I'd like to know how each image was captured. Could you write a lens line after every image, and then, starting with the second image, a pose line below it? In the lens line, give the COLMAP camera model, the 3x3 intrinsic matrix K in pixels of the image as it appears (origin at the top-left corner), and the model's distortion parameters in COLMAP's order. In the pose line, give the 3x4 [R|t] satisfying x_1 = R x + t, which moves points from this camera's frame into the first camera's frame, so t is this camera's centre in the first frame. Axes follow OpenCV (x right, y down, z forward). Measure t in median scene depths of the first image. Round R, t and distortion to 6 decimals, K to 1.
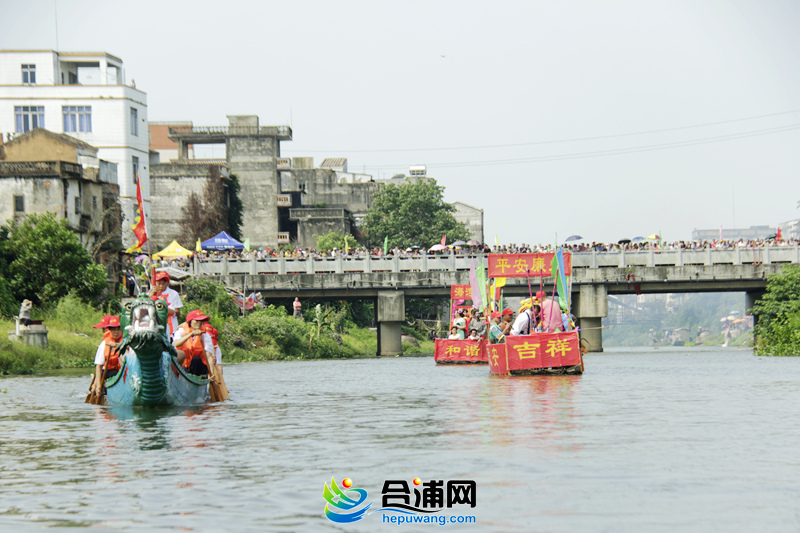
lens RADIAL K [[3061.9, 0, 439.2], [0, 3061.9, 335.7], [0, 0, 1]] dist [1.096940, 0.000000]
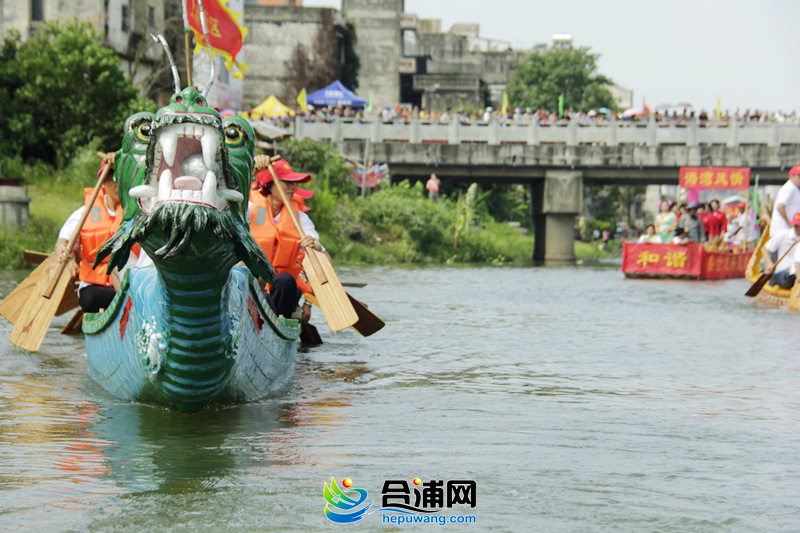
lens RADIAL K [[3061.9, 0, 407.7], [0, 3061.9, 308.2], [0, 0, 1]] dist [1.096940, 0.000000]
pose [[0.998330, 0.039448, -0.042197, -0.020506], [-0.038411, 0.998946, 0.025111, 0.000893], [0.043143, -0.023448, 0.998794, 0.270962]]
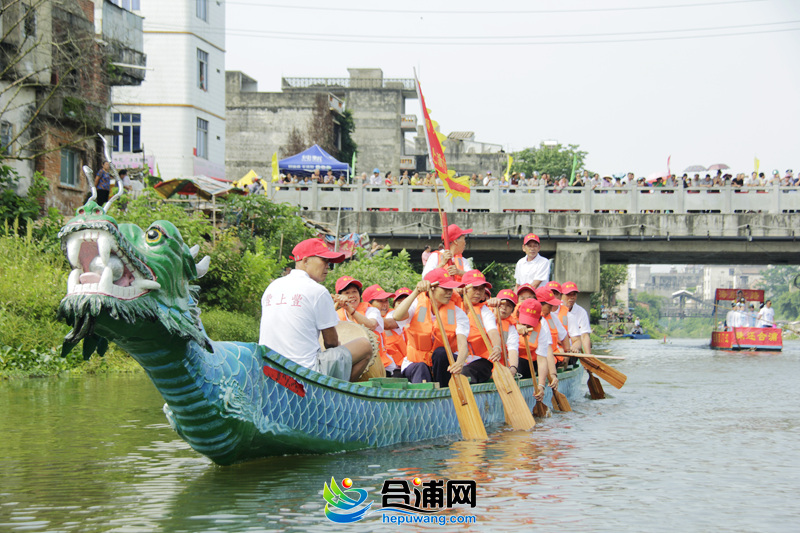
lens RADIAL K [[2376.1, 0, 405.4], [0, 2376.1, 268.5], [0, 0, 1]] dist [0.445580, 0.000000]
pose [[0.998353, 0.029403, -0.049259, -0.026531], [-0.030475, 0.999312, -0.021156, 0.001773], [0.048603, 0.022622, 0.998562, 0.511036]]
